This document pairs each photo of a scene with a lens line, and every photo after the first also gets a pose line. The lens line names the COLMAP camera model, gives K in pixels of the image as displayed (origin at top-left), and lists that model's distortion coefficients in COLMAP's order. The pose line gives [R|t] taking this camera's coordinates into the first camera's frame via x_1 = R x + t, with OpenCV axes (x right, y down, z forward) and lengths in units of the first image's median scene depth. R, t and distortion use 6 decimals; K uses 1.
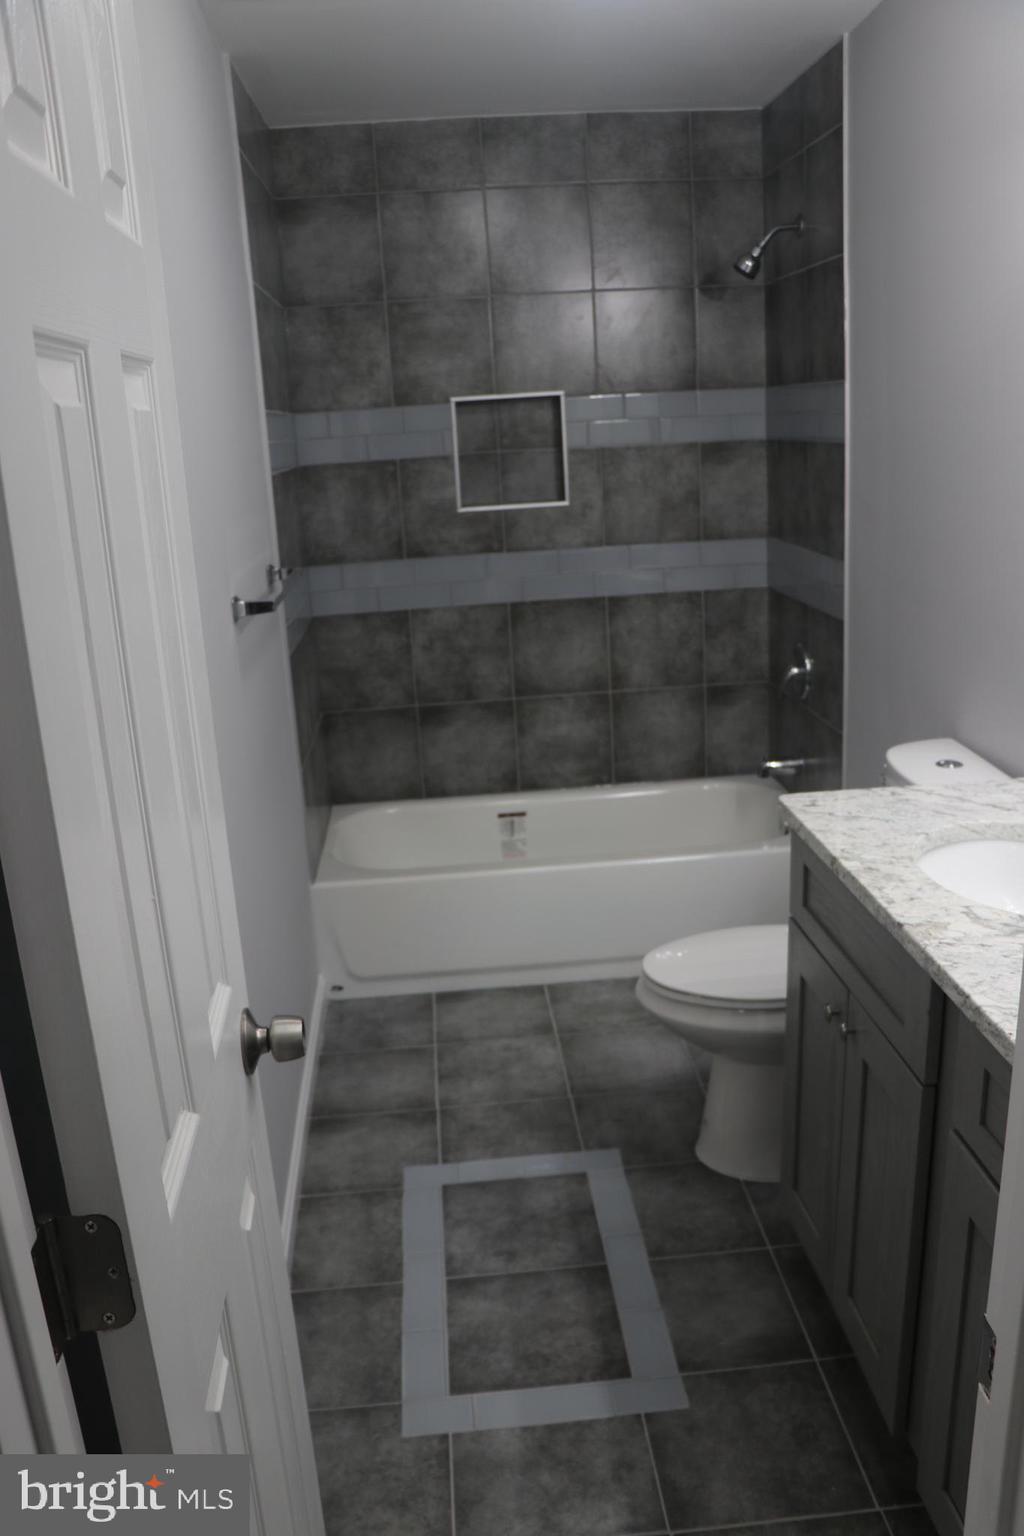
lens RADIAL K [[1261.2, 0, 513.1], [0, 1261.2, 798.0], [0, 0, 1]] dist [-0.189412, 0.164266]
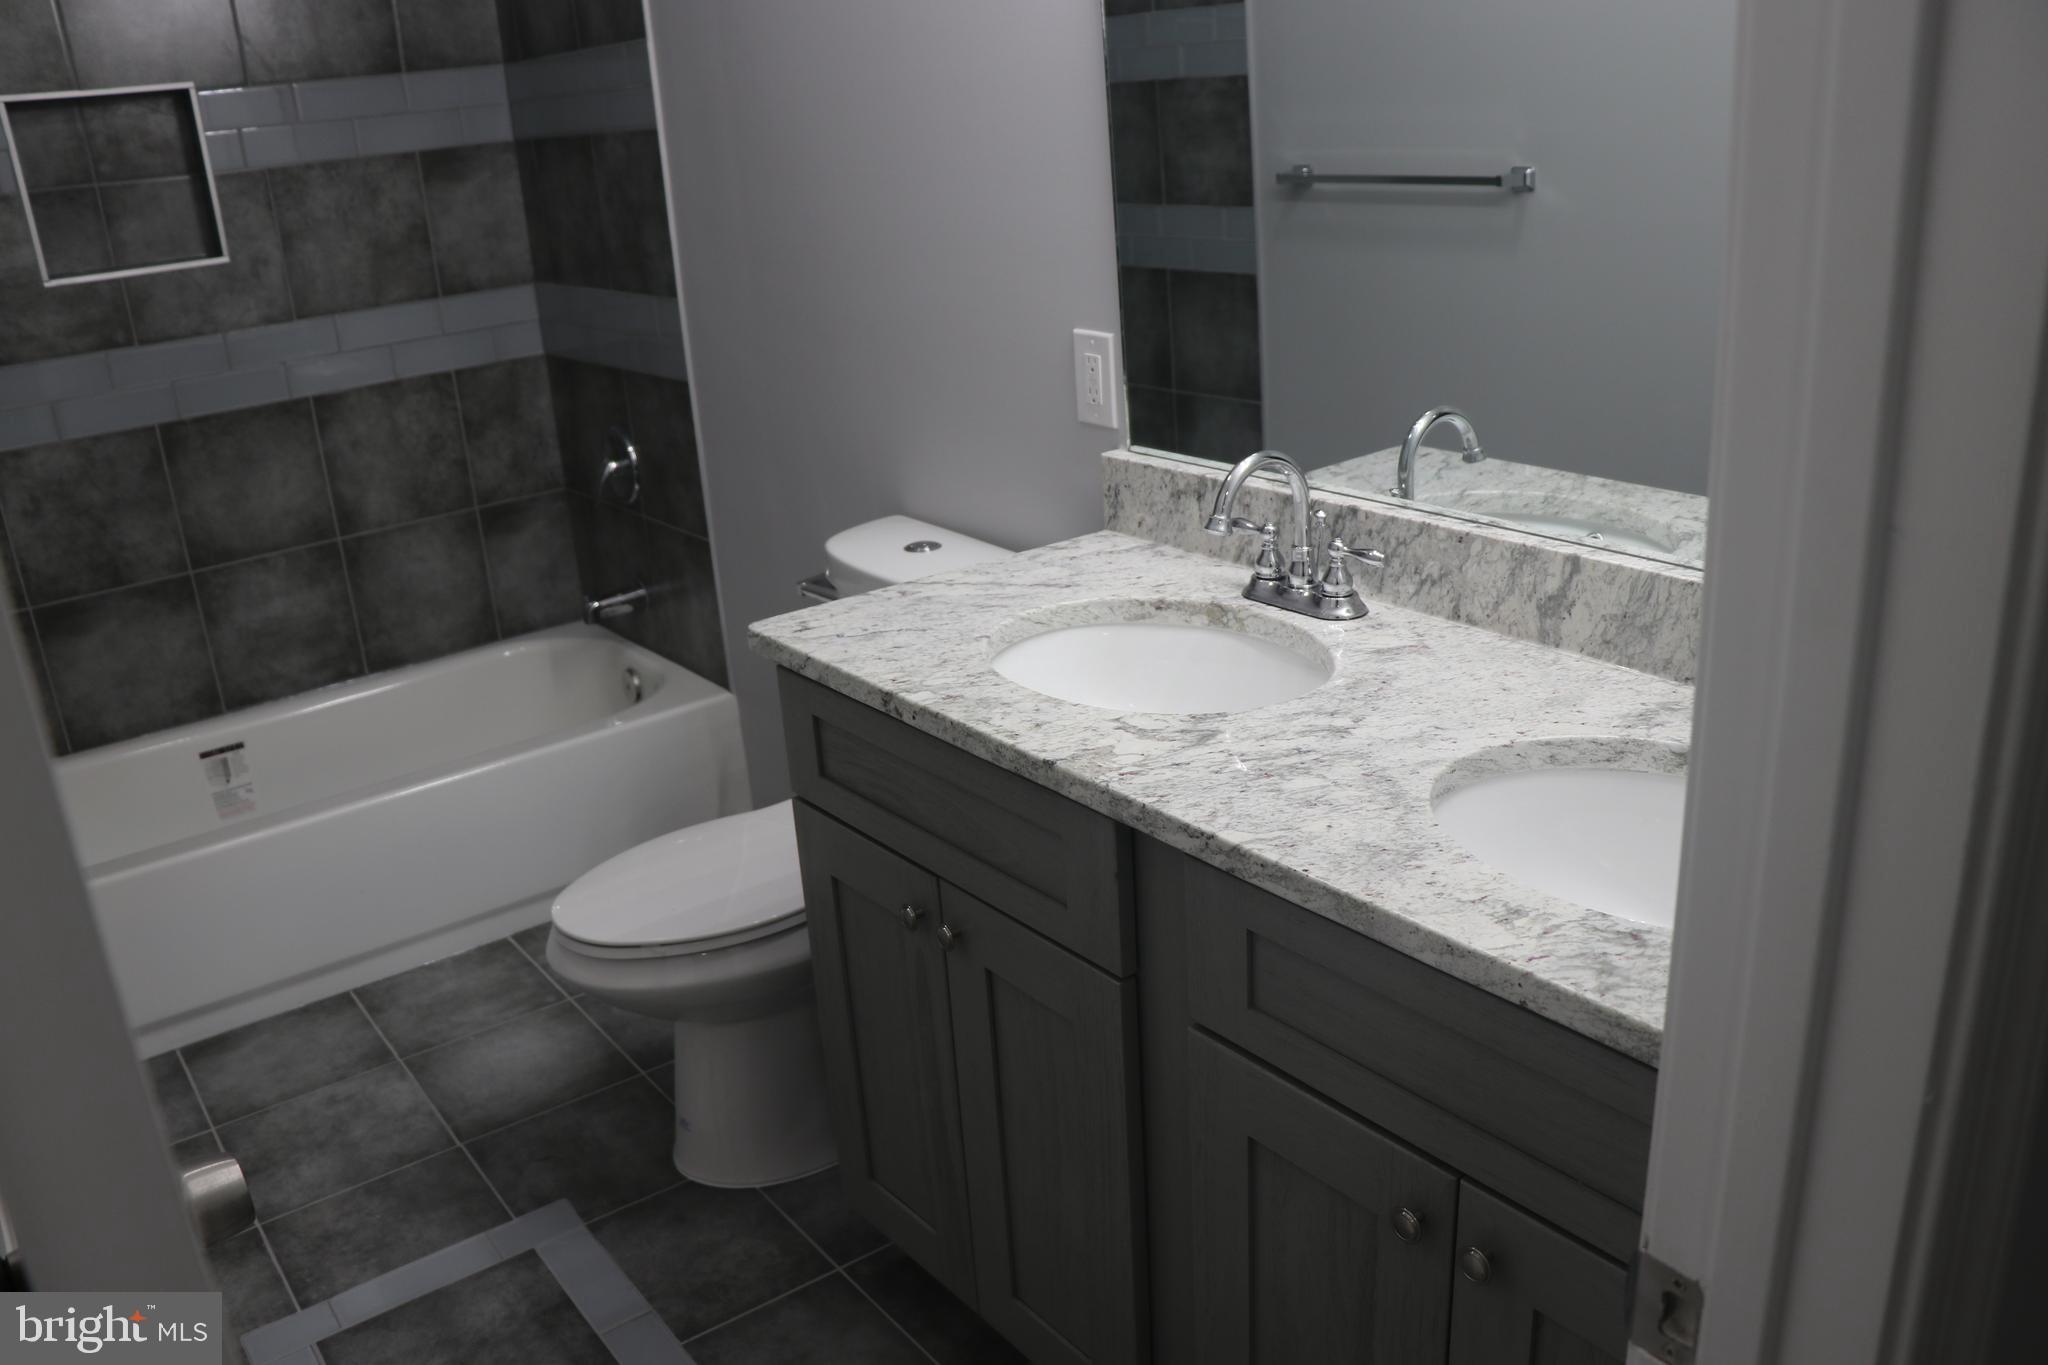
lens RADIAL K [[1684.9, 0, 1015.4], [0, 1684.9, 698.4], [0, 0, 1]] dist [-0.181612, 0.156258]
pose [[0.850144, -0.191086, 0.490654, -0.064627], [0.177864, 0.981270, 0.073978, -0.002367], [-0.495600, 0.024378, 0.868208, 0.078702]]
